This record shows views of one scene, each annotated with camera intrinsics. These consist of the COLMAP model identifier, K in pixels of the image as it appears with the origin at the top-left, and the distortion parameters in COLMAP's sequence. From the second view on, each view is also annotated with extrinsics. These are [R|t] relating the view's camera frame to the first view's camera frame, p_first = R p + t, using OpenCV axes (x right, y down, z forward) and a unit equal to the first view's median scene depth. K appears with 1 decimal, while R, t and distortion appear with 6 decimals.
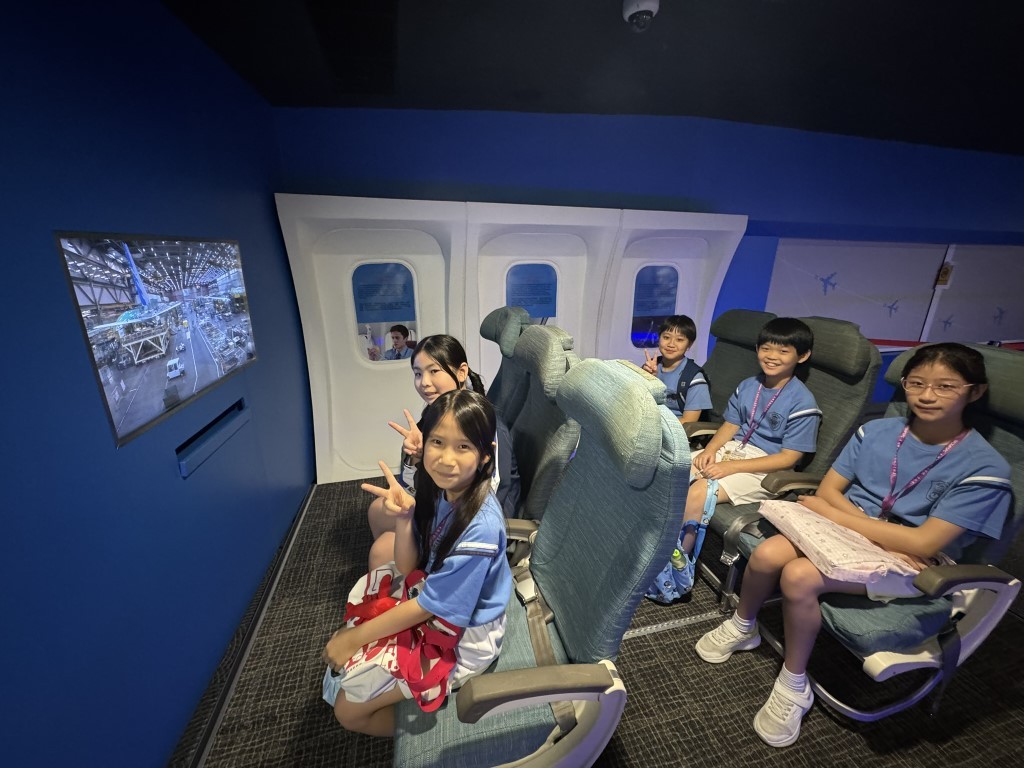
lens RADIAL K [[403.0, 0, 510.9], [0, 403.0, 382.1], [0, 0, 1]] dist [-0.002046, 0.000274]
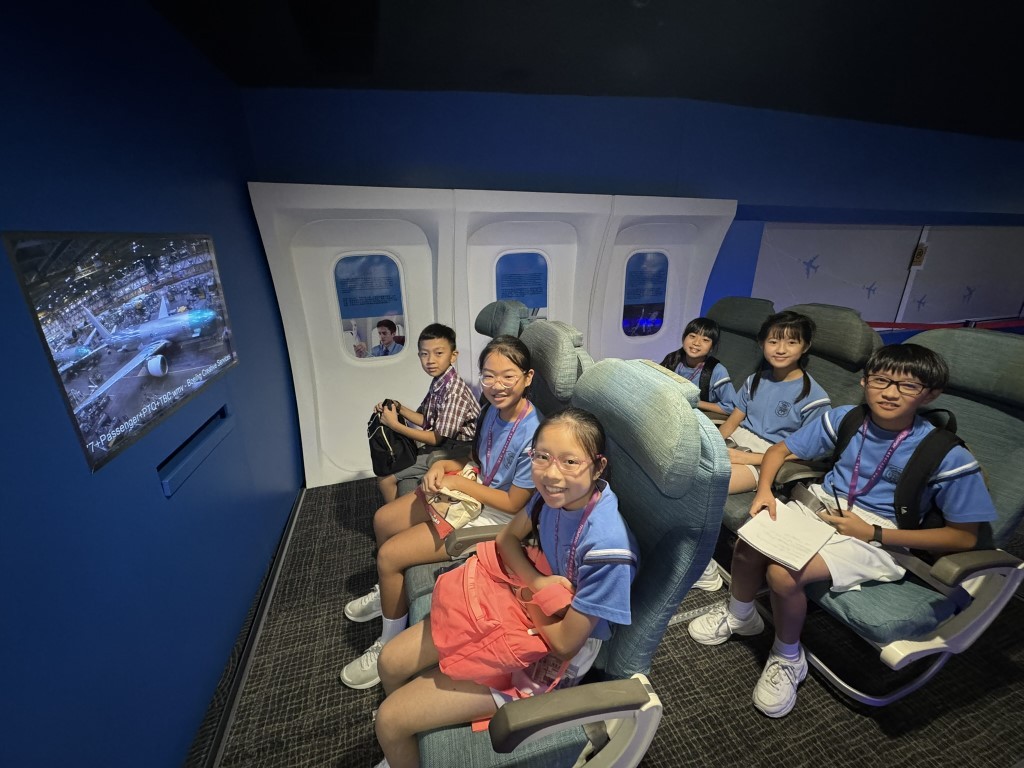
lens RADIAL K [[403.9, 0, 510.3], [0, 403.9, 381.4], [0, 0, 1]] dist [-0.001097, -0.000112]
pose [[0.998491, -0.030977, 0.045354, -0.048480], [0.029654, 0.999123, 0.029568, -0.023771], [-0.046230, -0.028178, 0.998533, 0.036963]]
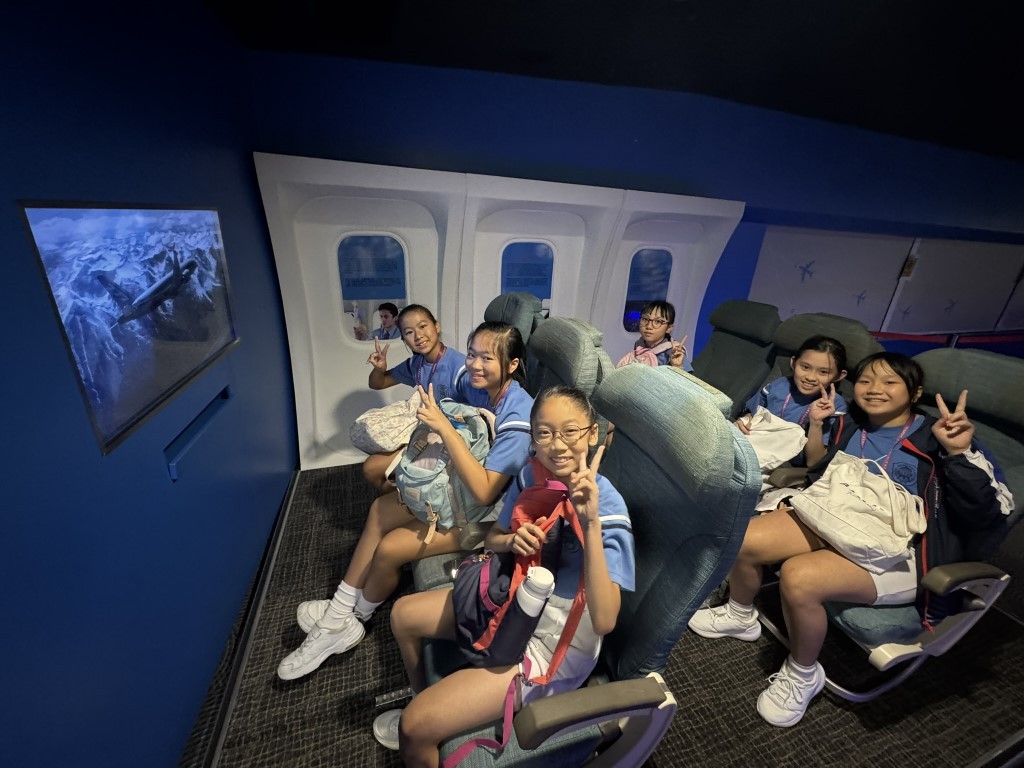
lens RADIAL K [[403.9, 0, 510.3], [0, 403.9, 381.4], [0, 0, 1]] dist [-0.001097, -0.000112]
pose [[0.996455, 0.016006, 0.082589, -0.111076], [-0.021495, 0.997588, 0.065999, -0.044690], [-0.081334, -0.067541, 0.994396, 0.045880]]
